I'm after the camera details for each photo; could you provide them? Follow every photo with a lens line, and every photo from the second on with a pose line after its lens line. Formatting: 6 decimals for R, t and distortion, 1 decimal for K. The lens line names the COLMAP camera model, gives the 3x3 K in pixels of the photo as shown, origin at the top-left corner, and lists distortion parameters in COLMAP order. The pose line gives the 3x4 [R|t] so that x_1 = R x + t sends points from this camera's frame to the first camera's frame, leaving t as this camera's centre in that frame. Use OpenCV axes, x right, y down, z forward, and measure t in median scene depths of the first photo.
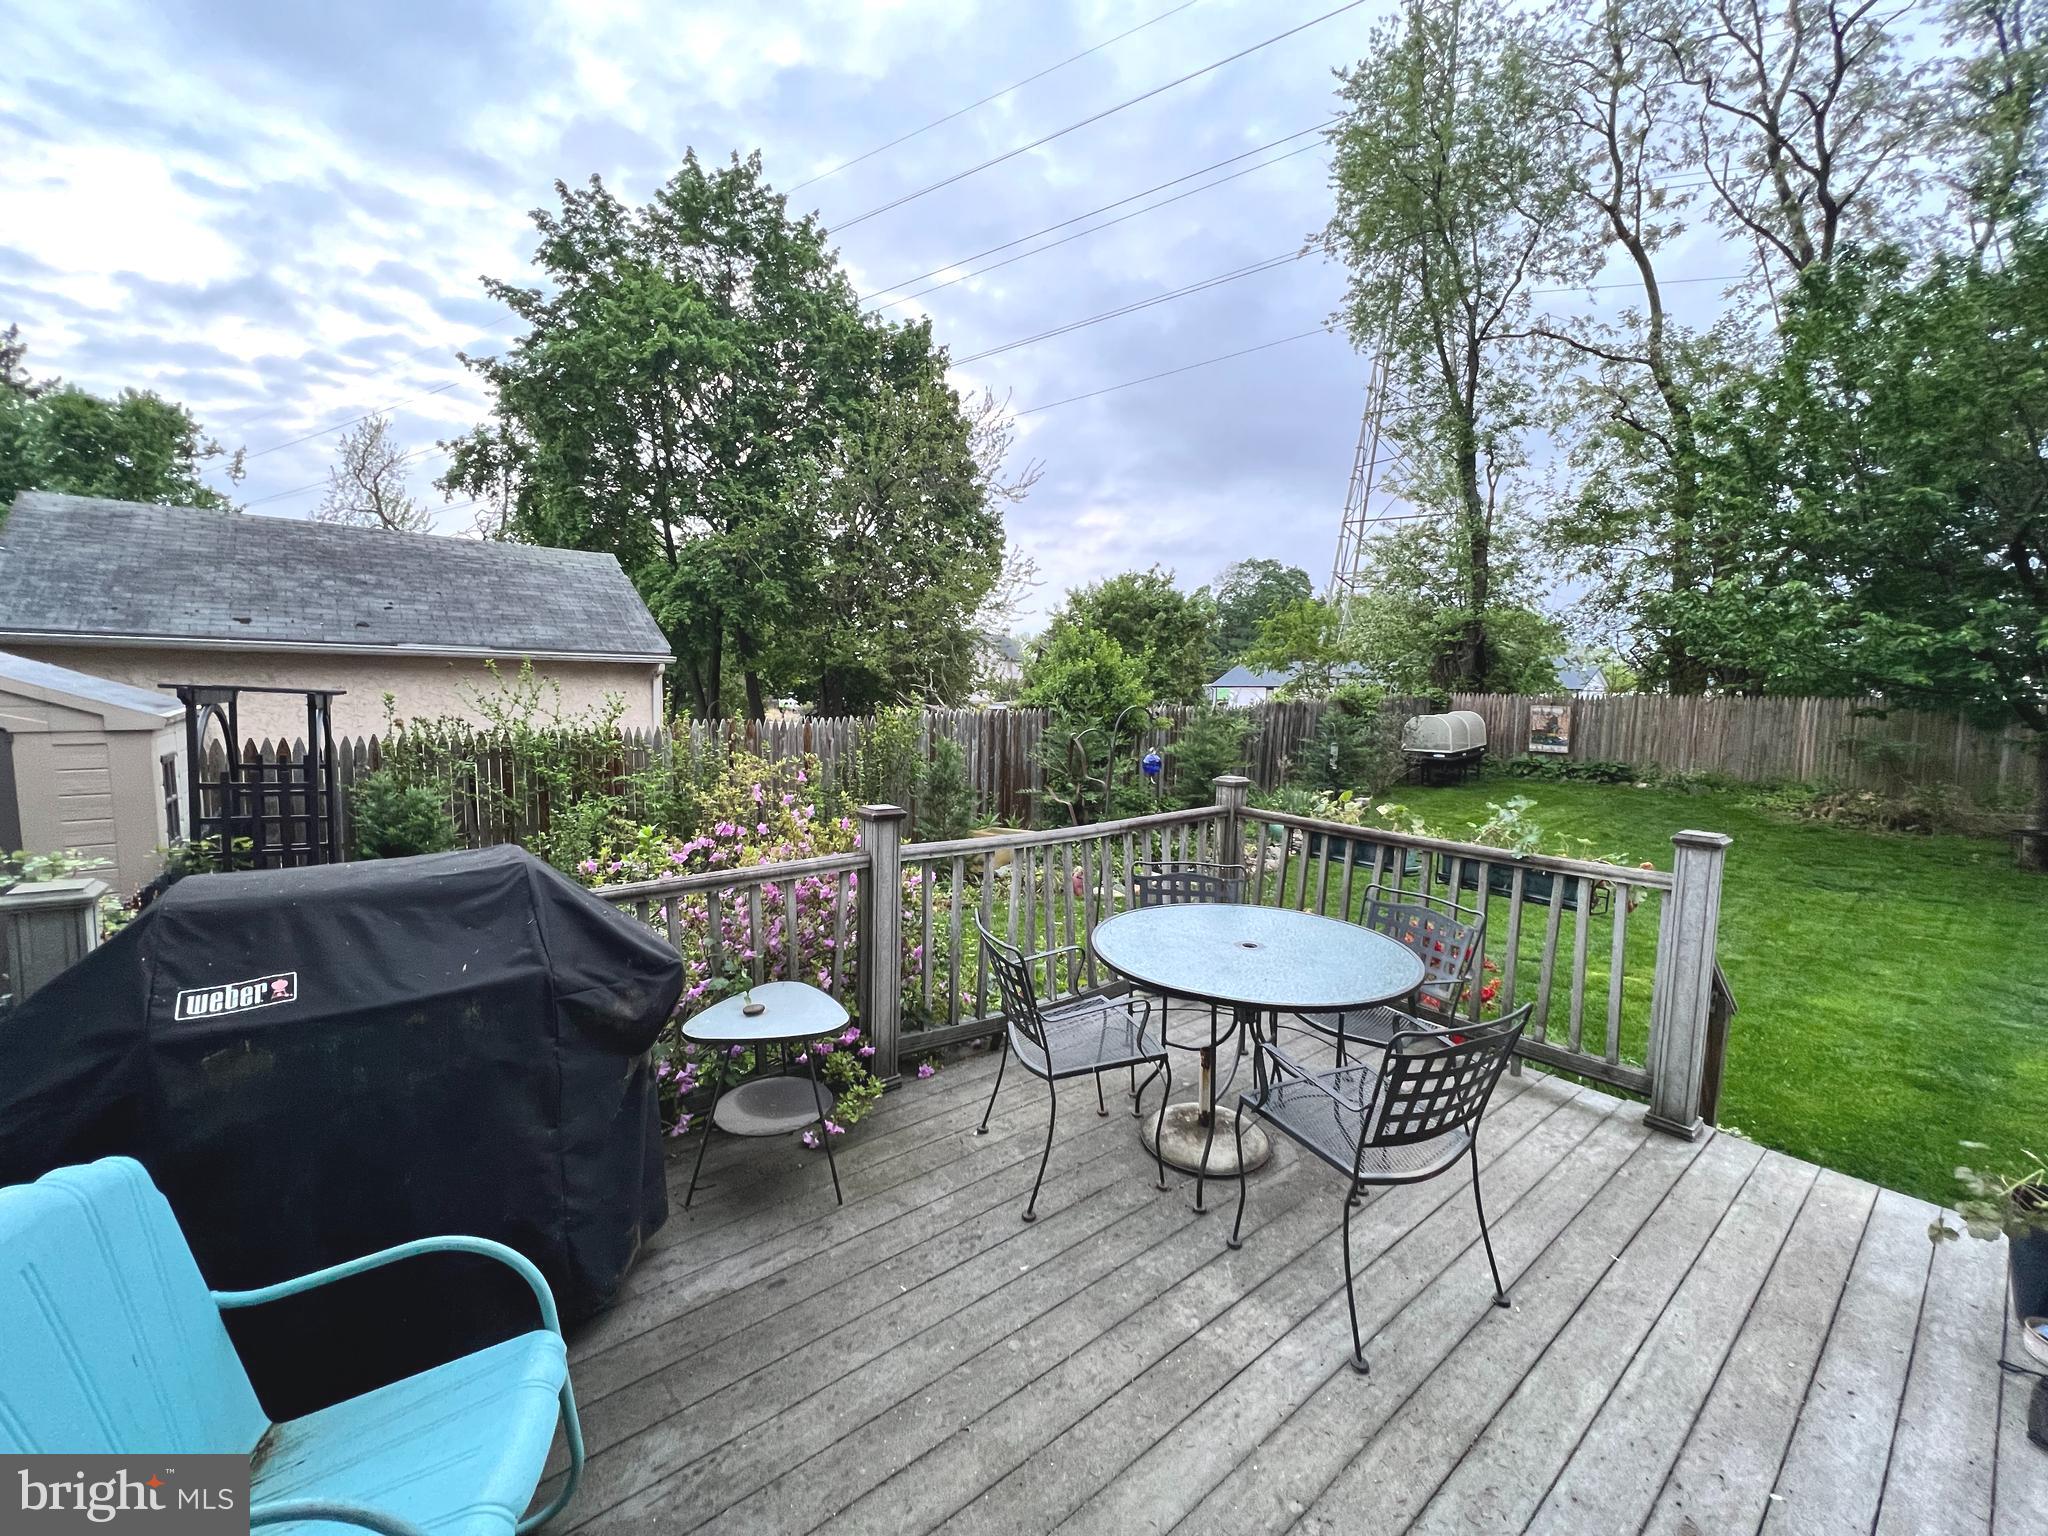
lens RADIAL K [[815.4, 0, 1016.8], [0, 815.4, 764.4], [0, 0, 1]] dist [-0.001454, 0.000474]
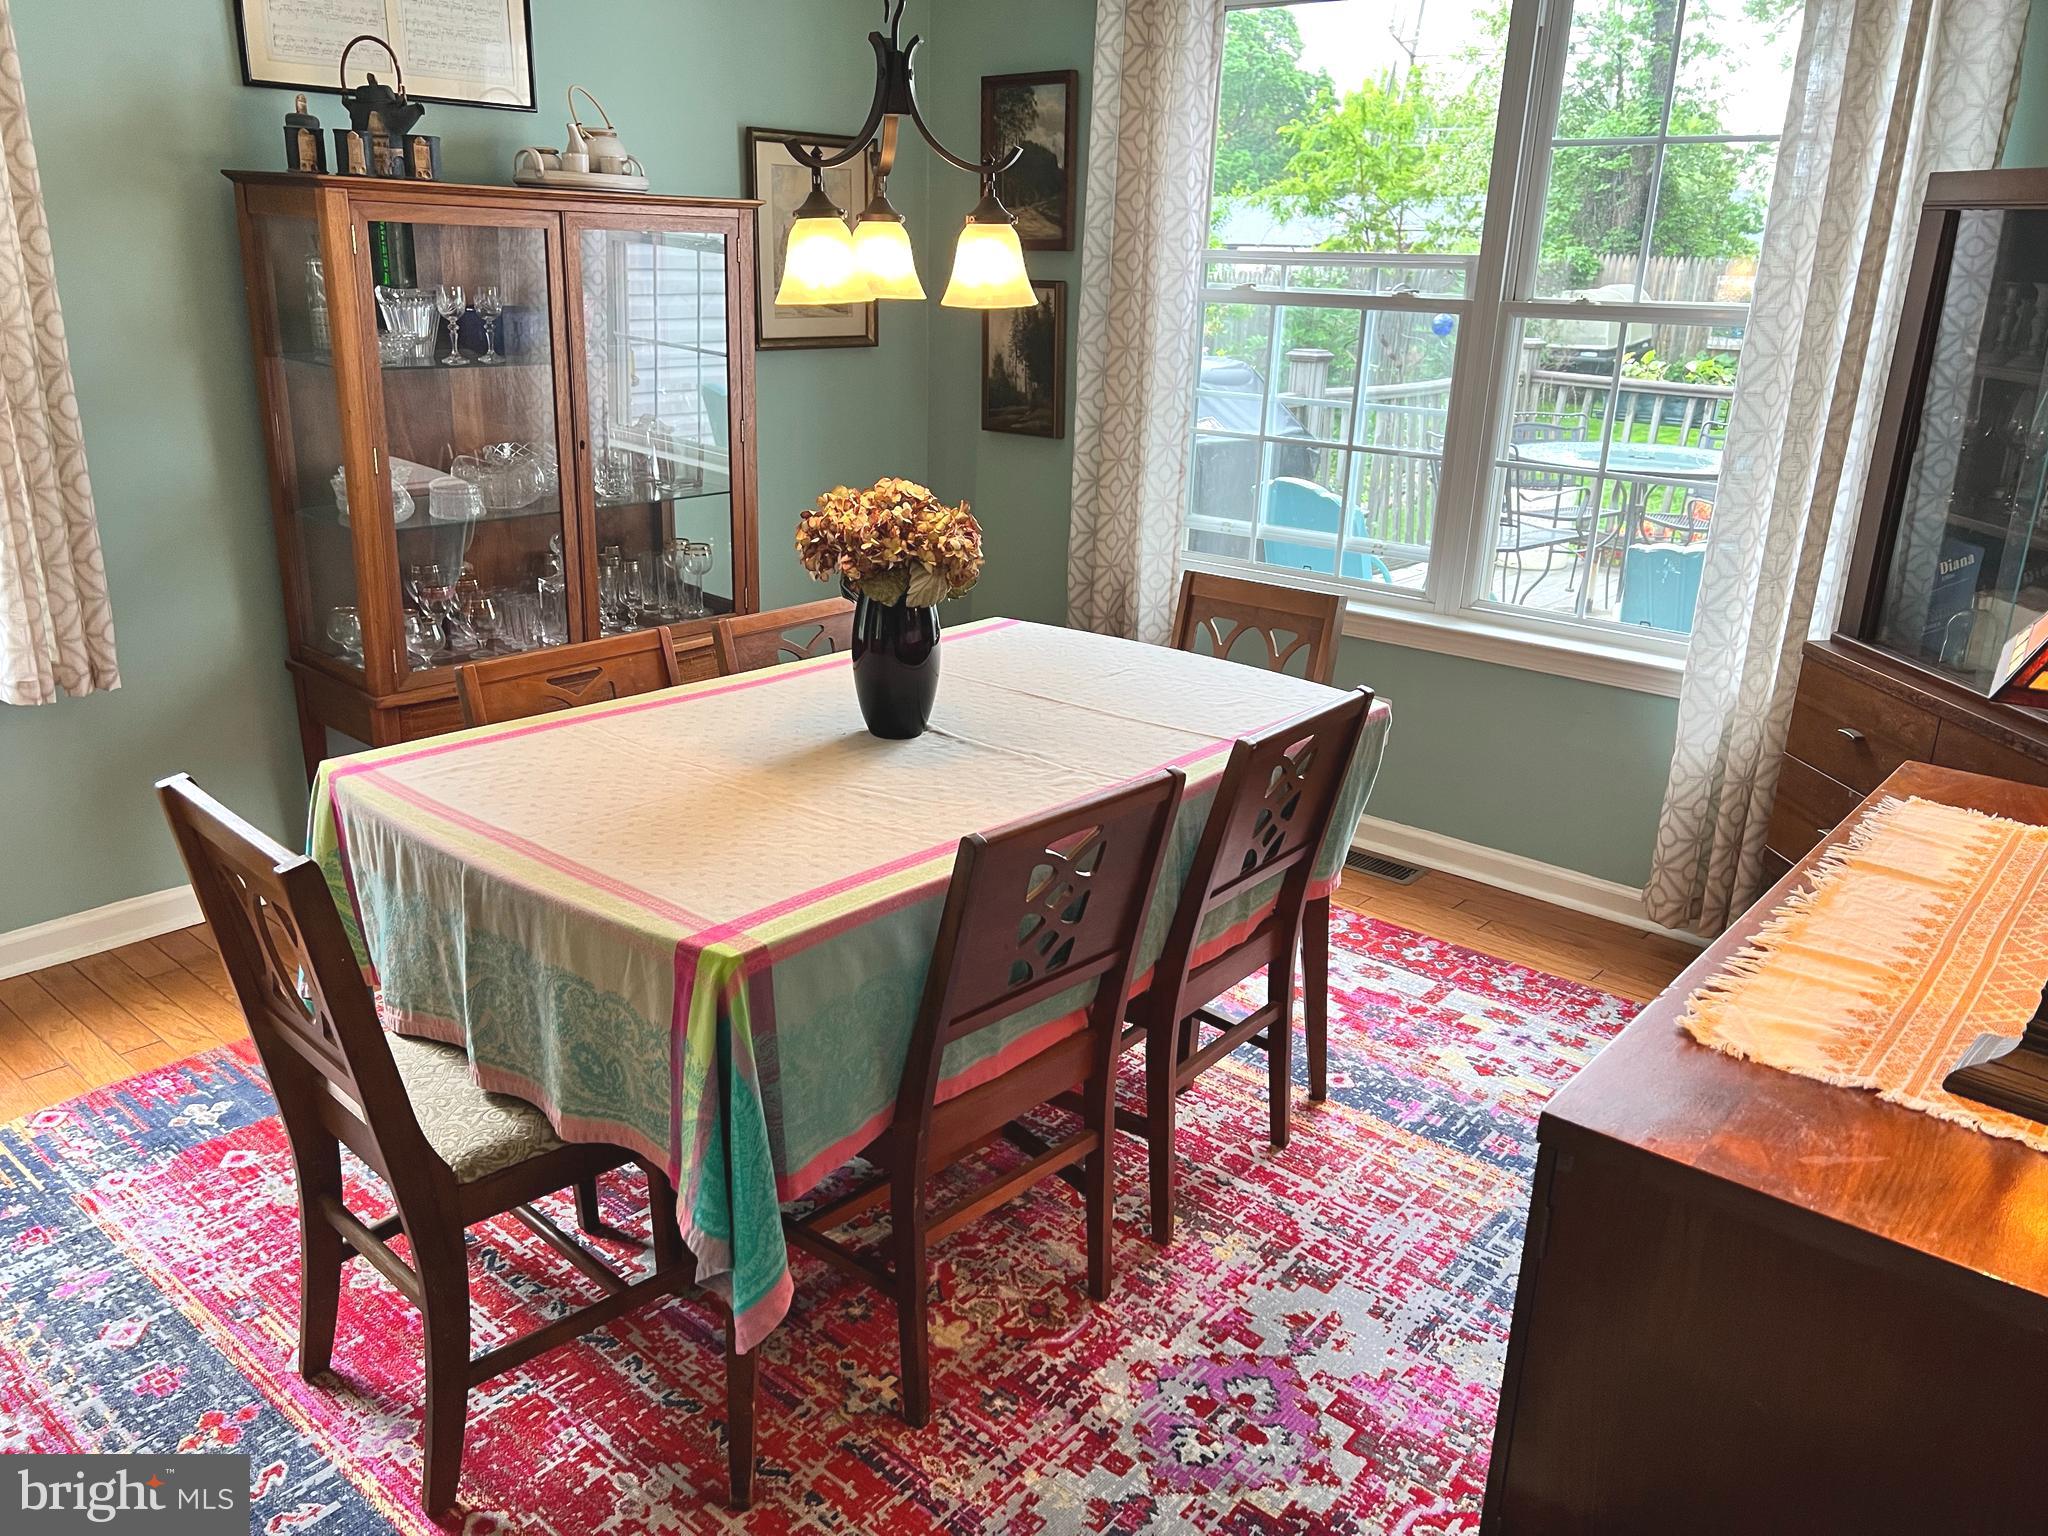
lens RADIAL K [[1540.2, 0, 1007.0], [0, 1540.2, 778.3], [0, 0, 1]] dist [0.051876, -0.040591]
pose [[0.983253, -0.046938, 0.176095, -0.168746], [0.003581, 0.971053, 0.238836, 0.018217], [-0.182208, -0.234206, 0.954960, -0.185725]]
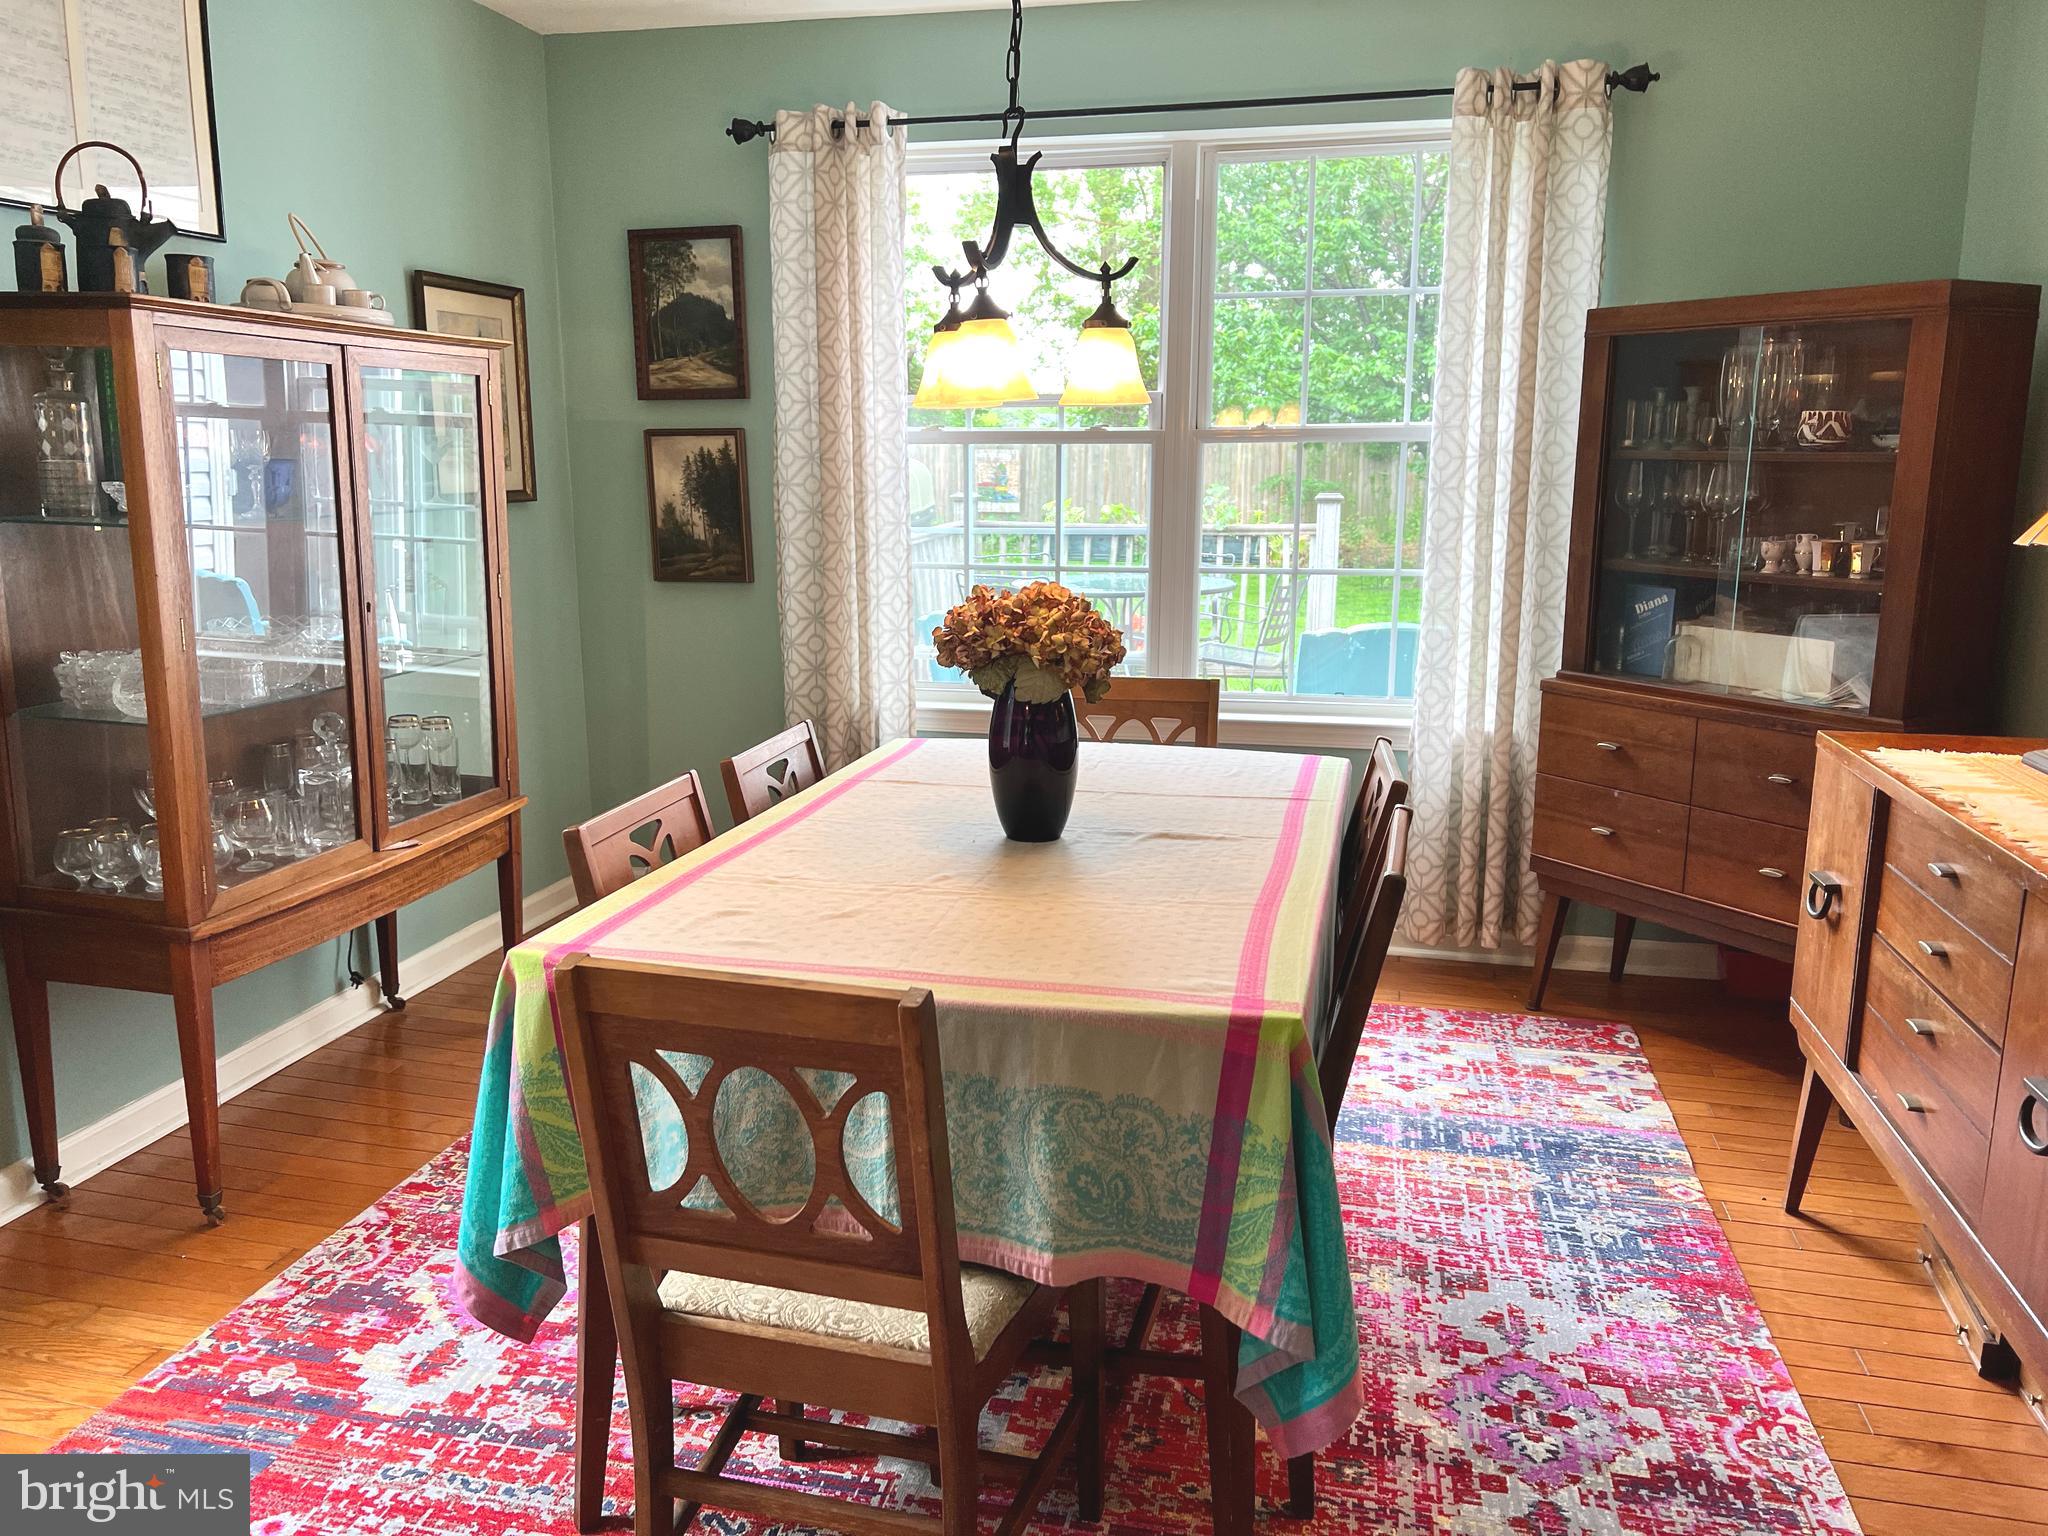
lens RADIAL K [[1540.2, 0, 1011.4], [0, 1540.2, 763.7], [0, 0, 1]] dist [0.051876, -0.040591]
pose [[0.790322, -0.137484, 0.597068, -0.229564], [0.069177, 0.988291, 0.136001, 0.022314], [-0.608774, -0.066181, 0.790578, -0.158849]]
